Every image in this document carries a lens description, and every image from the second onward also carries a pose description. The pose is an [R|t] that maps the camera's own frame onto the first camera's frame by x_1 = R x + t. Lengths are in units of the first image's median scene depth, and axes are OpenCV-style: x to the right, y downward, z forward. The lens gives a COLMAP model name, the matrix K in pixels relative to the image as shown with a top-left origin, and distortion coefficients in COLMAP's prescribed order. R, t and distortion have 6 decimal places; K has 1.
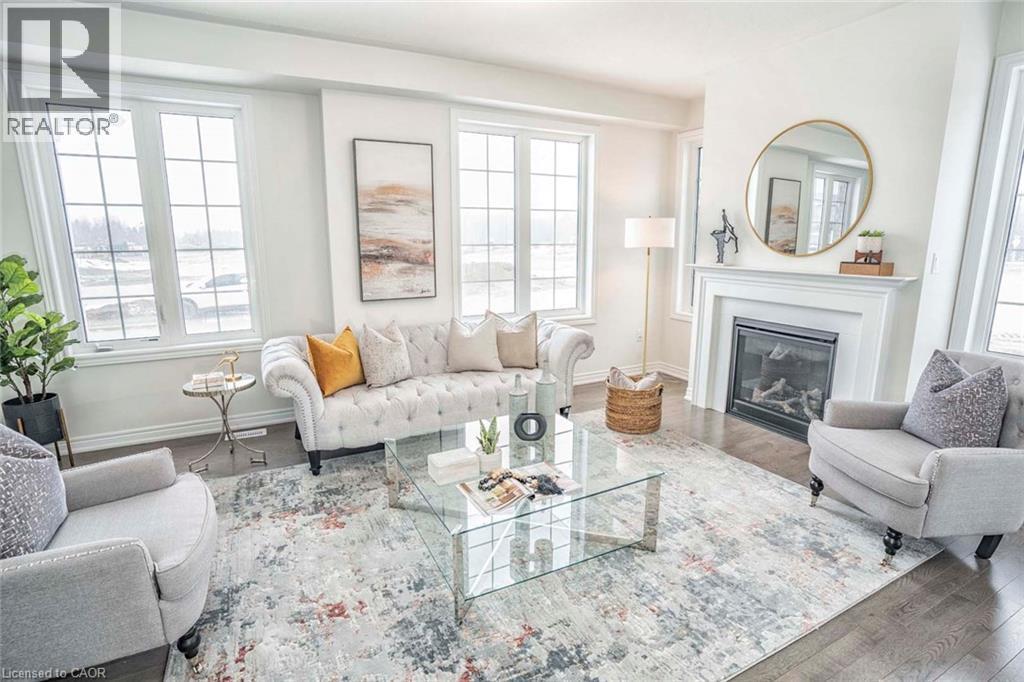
lens RADIAL K [[503.3, 0, 529.6], [0, 503.3, 335.9], [0, 0, 1]] dist [-0.034375, 0.003228]
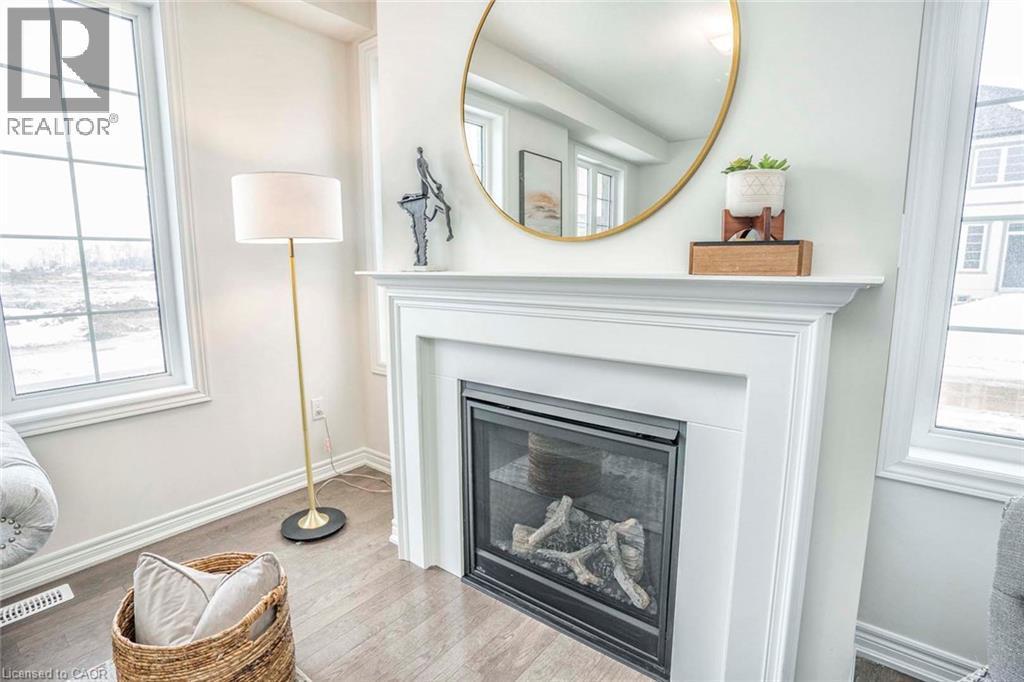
lens RADIAL K [[503.3, 0, 508.4], [0, 503.3, 336.5], [0, 0, 1]] dist [-0.034375, 0.003228]
pose [[0.924338, -0.063008, 0.376337, 0.280956], [0.080238, 0.996316, -0.030270, -0.061949], [-0.373044, 0.058176, 0.925988, 0.558012]]
